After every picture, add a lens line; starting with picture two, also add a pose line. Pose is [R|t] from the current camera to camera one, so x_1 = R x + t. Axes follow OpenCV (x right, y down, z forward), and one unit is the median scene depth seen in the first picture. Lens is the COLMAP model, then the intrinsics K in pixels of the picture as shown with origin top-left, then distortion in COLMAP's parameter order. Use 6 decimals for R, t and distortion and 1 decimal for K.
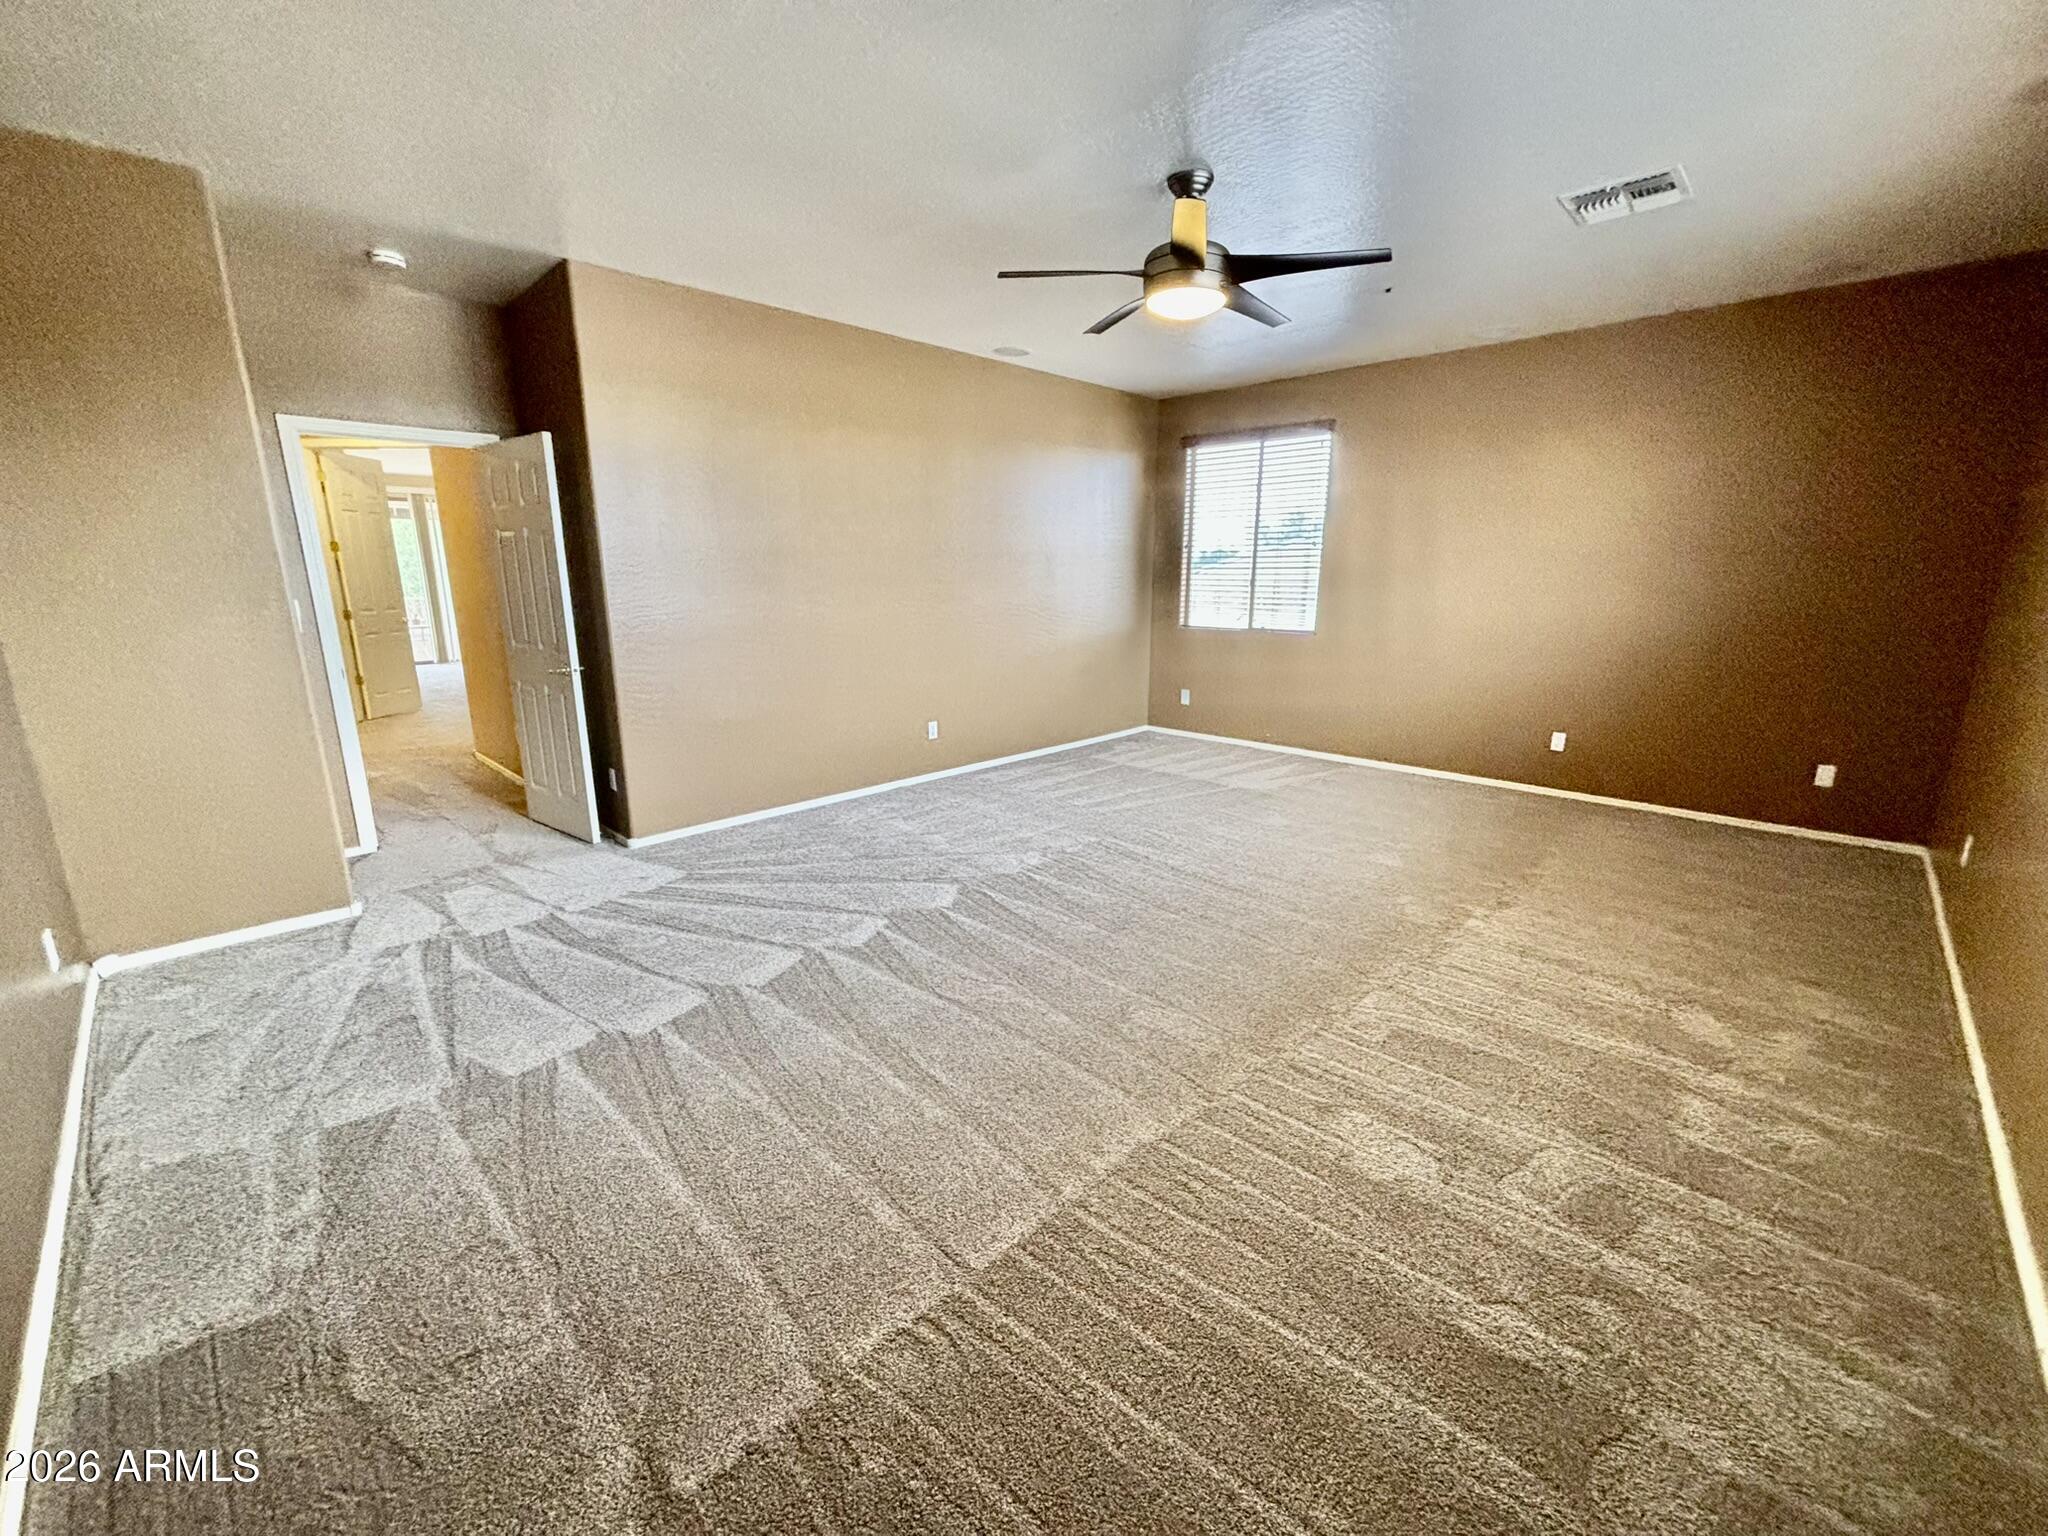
lens RADIAL K [[821.7, 0, 1024.7], [0, 821.7, 760.6], [0, 0, 1]] dist [0.002893, 0.003148]
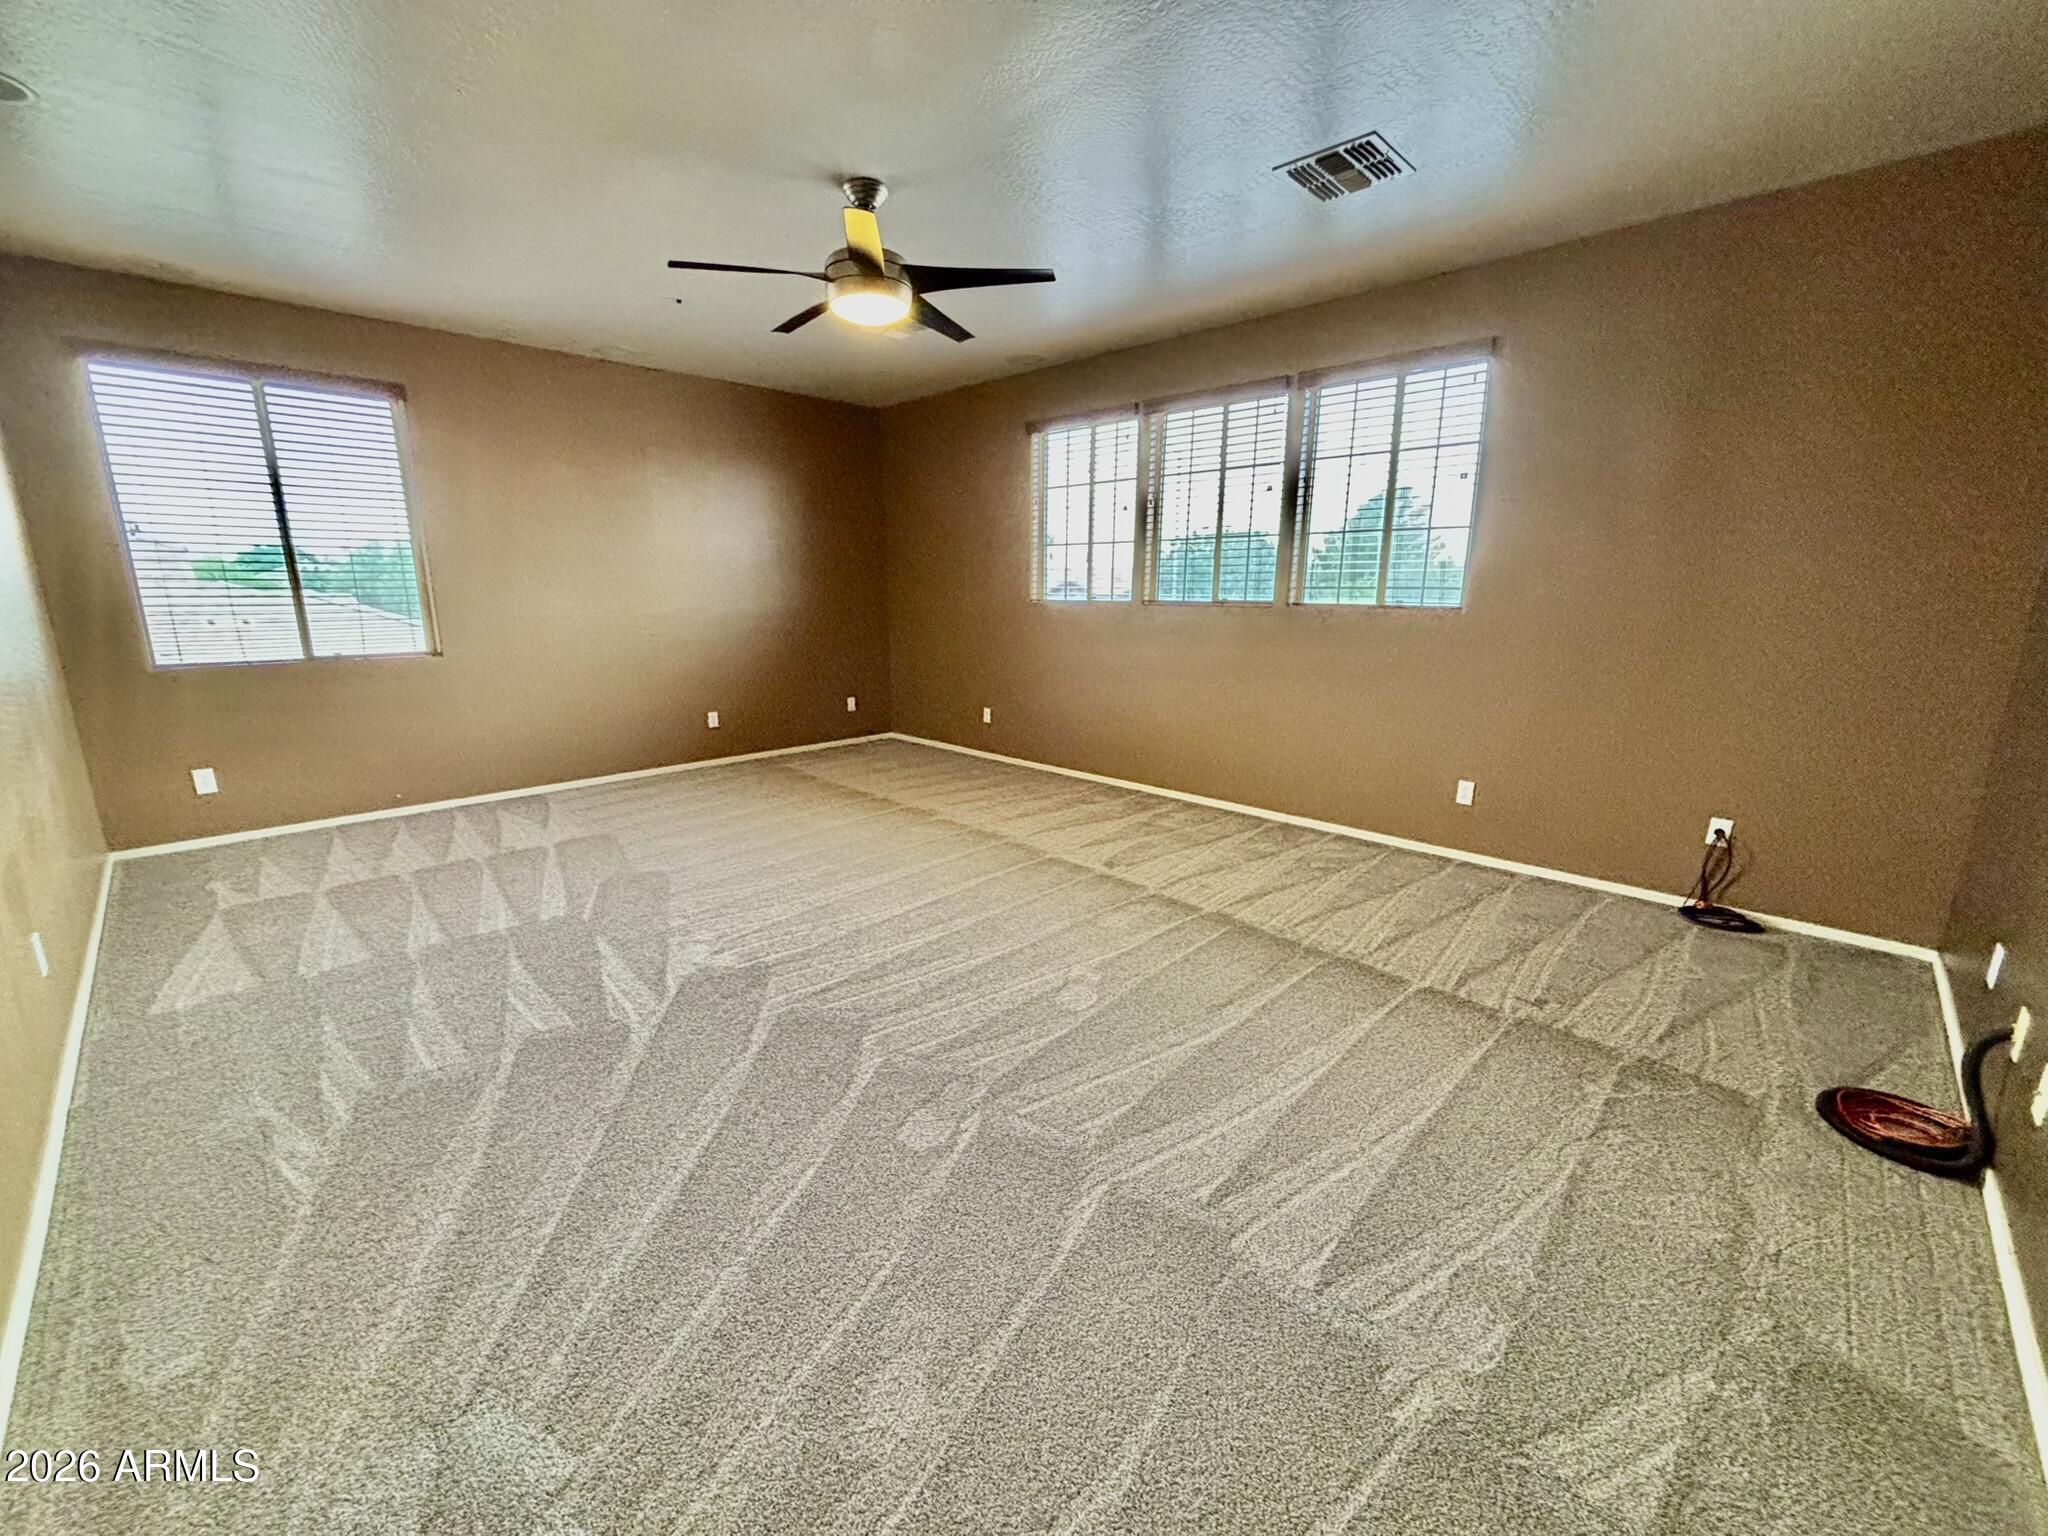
lens RADIAL K [[805.5, 0, 1019.2], [0, 805.5, 751.9], [0, 0, 1]] dist [-0.001917, -0.000103]
pose [[0.006349, -0.204643, 0.978816, -0.587565], [0.219882, 0.955165, 0.198272, -0.129143], [-0.975506, 0.213966, 0.051062, 0.588657]]
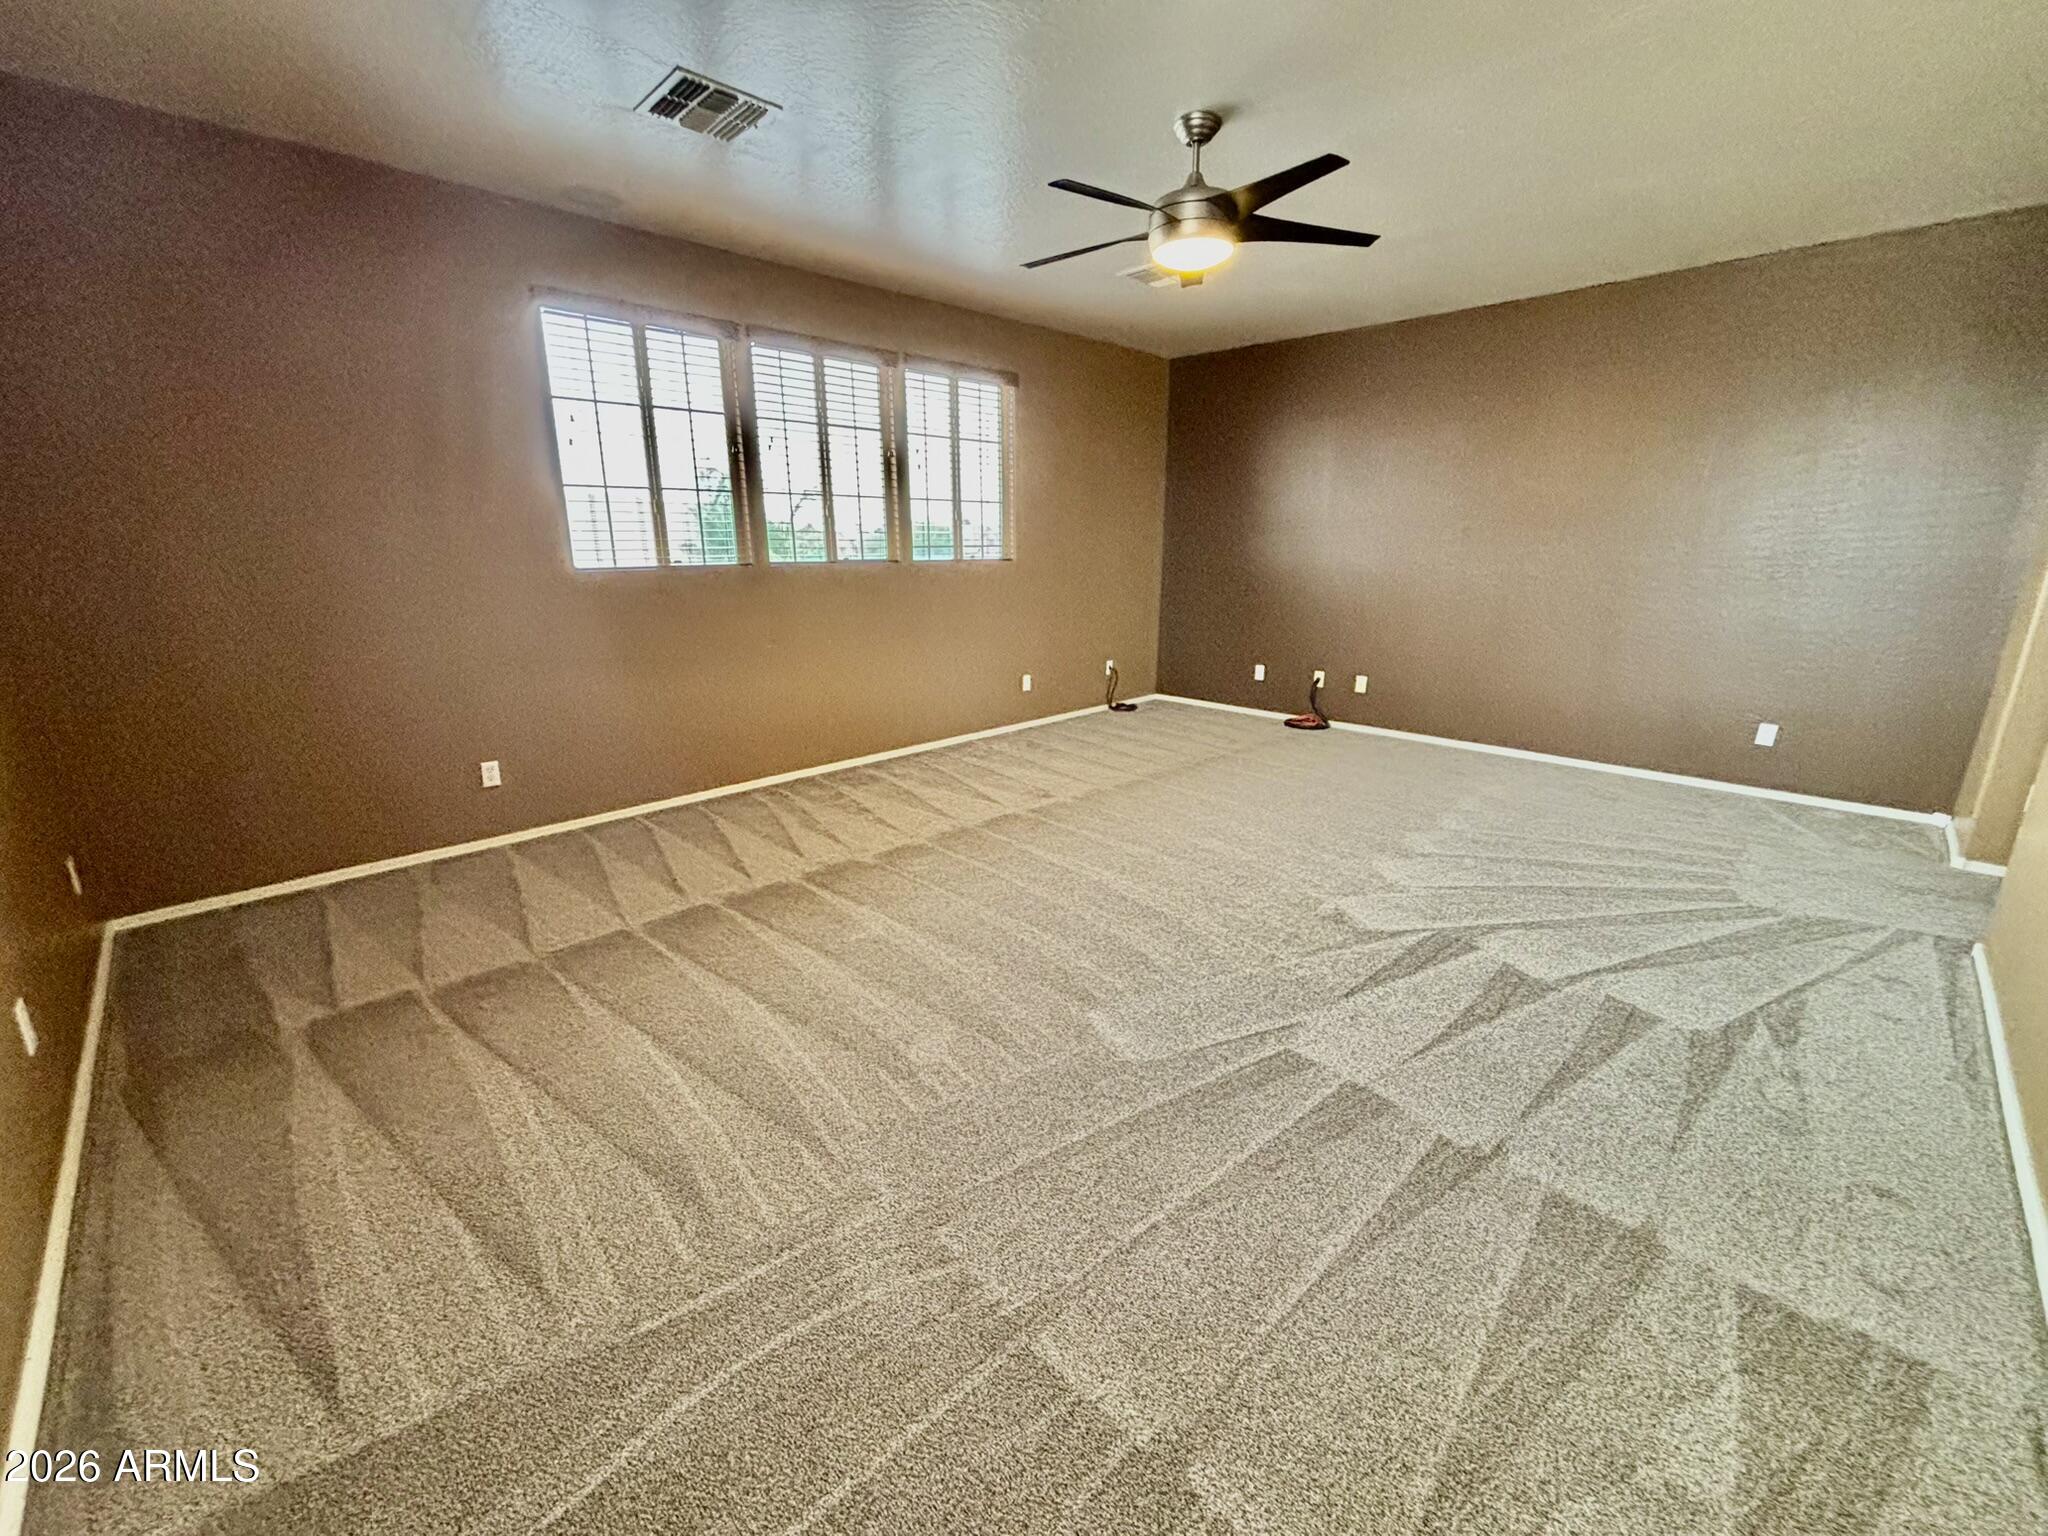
lens RADIAL K [[821.7, 0, 1024.7], [0, 821.7, 760.6], [0, 0, 1]] dist [0.002893, 0.003148]
pose [[-0.999522, -0.001450, 0.030875, 0.225667], [0.013038, 0.885910, 0.463673, -0.316348], [-0.028025, 0.463854, -0.885468, 1.416664]]
